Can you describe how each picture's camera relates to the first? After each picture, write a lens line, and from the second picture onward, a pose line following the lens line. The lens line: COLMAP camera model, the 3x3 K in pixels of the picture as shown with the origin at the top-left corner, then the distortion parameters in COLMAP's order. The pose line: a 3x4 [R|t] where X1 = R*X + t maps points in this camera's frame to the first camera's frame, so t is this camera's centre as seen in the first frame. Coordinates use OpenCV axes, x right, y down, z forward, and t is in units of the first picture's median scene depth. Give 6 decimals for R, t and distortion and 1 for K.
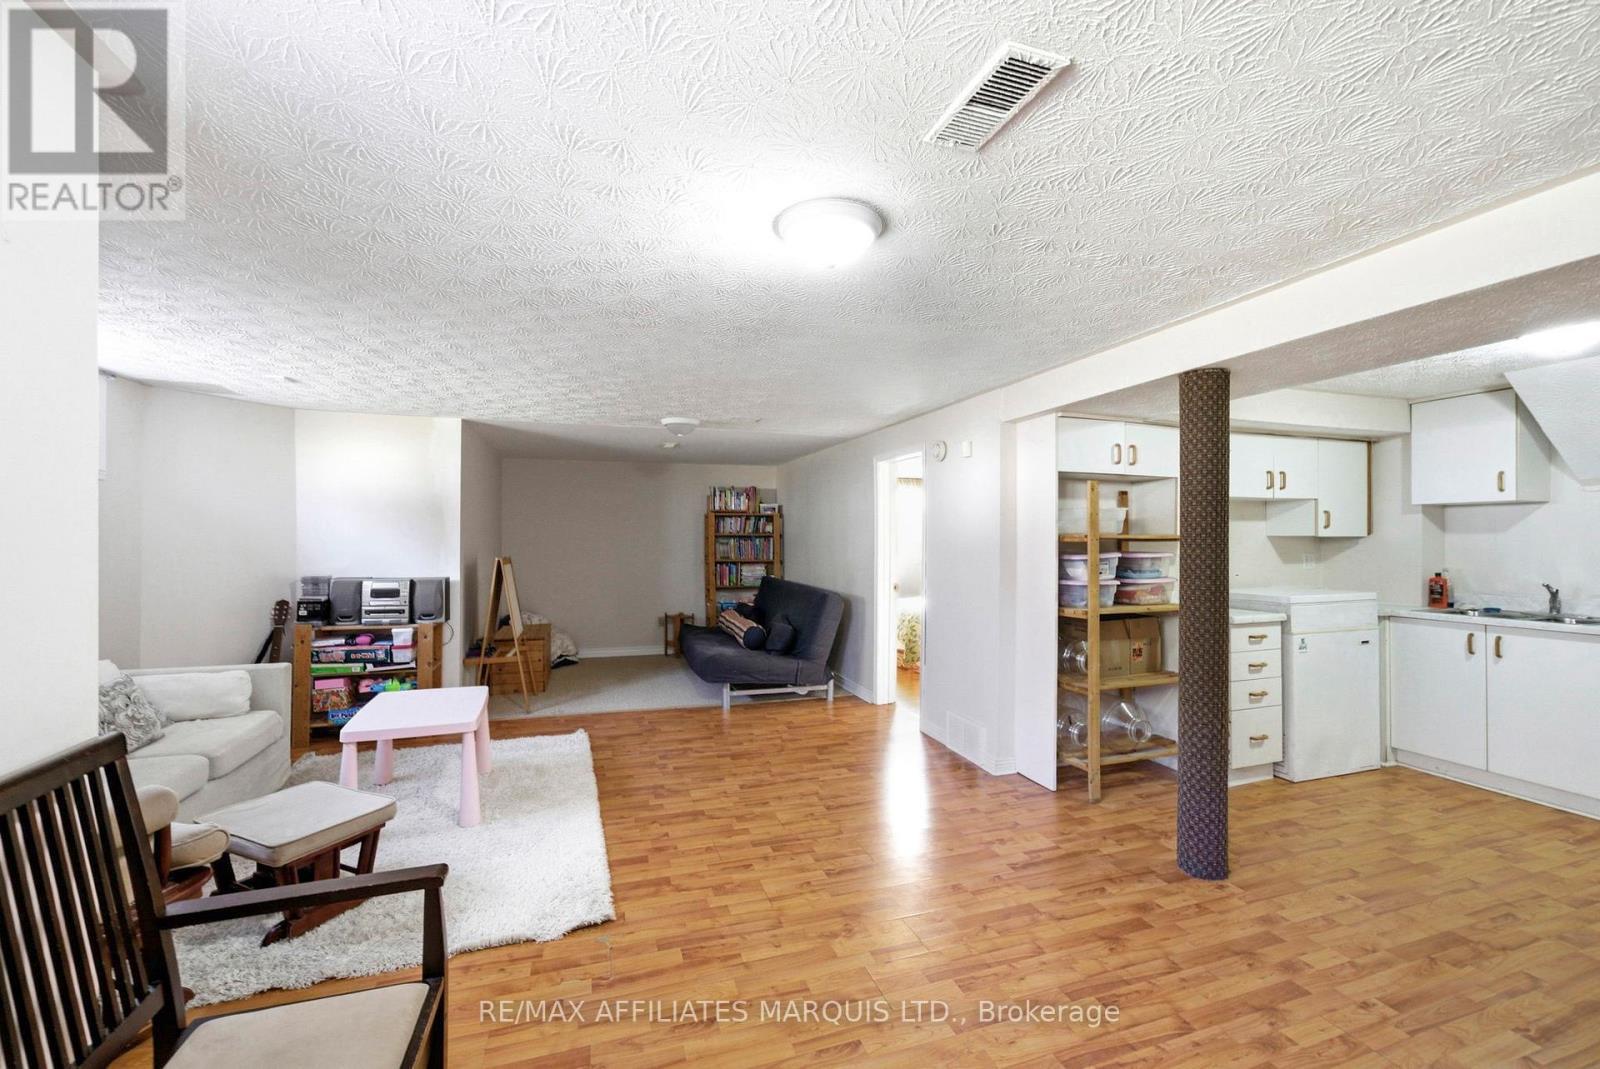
lens RADIAL K [[666.6, 0, 797.8], [0, 666.6, 535.3], [0, 0, 1]] dist [0.004241, 0.001135]
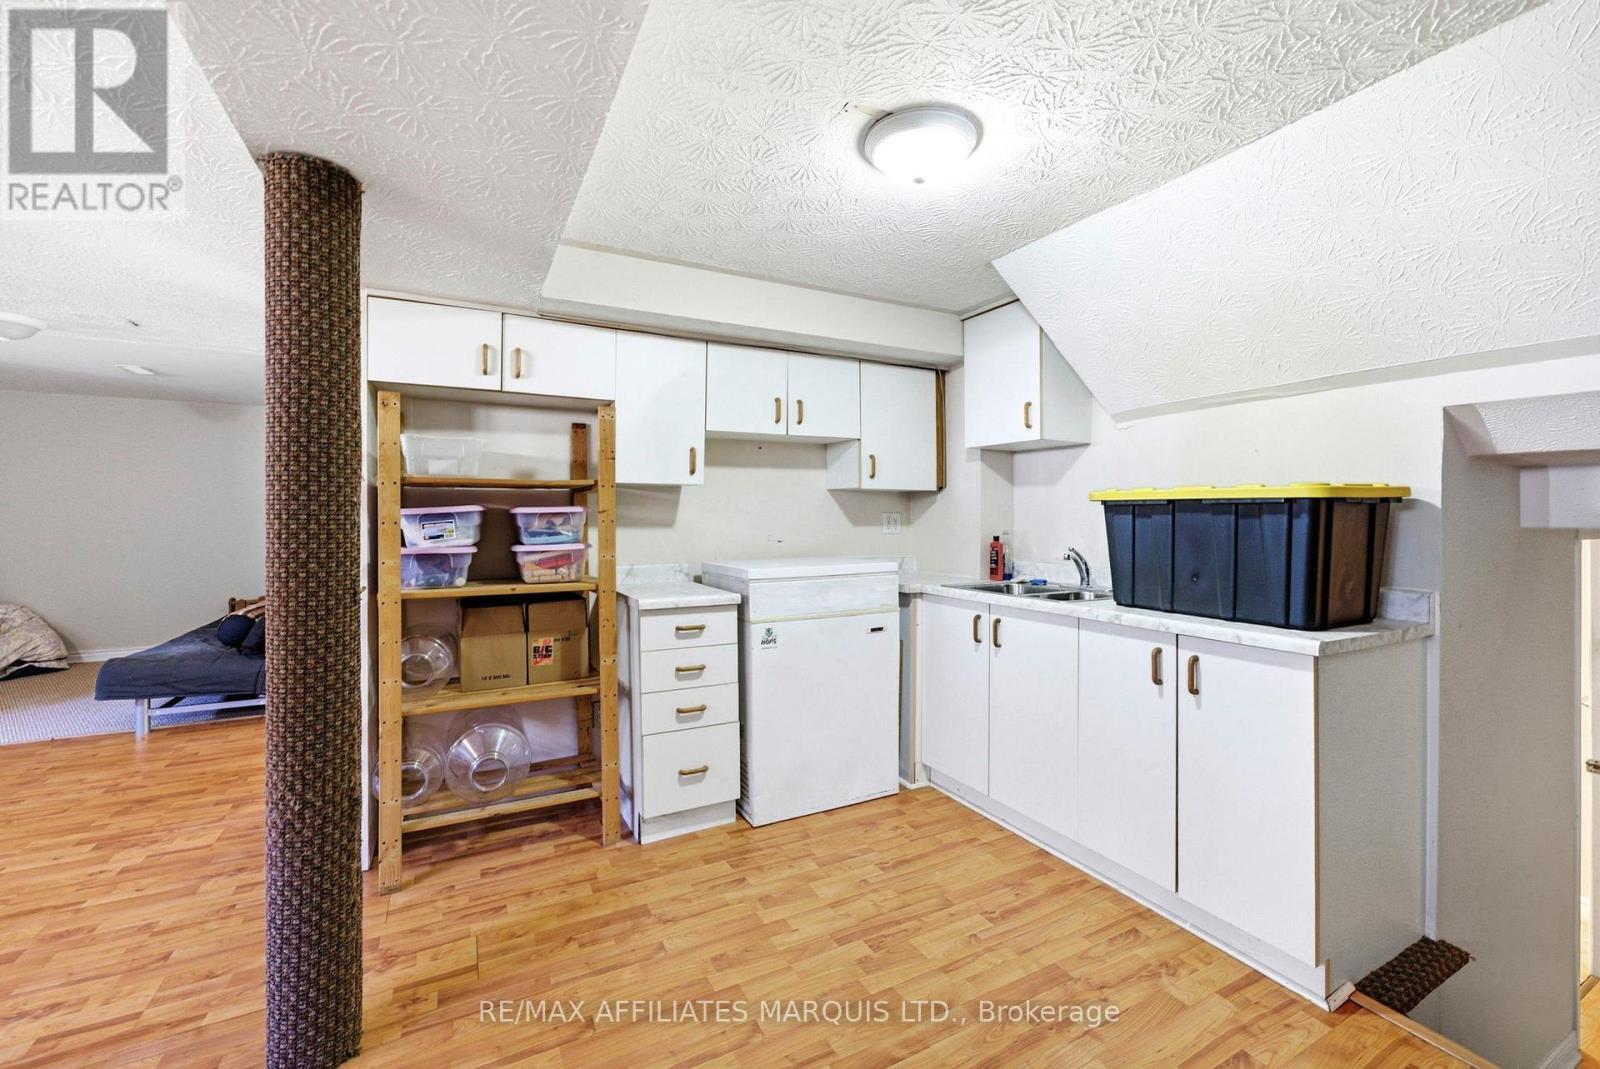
lens RADIAL K [[666.6, 0, 836.4], [0, 666.6, 525.4], [0, 0, 1]] dist [0.004241, 0.001135]
pose [[0.987810, 0.002645, 0.155643, 0.678421], [-0.007035, 0.999593, 0.027662, 0.023331], [-0.155506, -0.028420, 0.987426, 0.270859]]
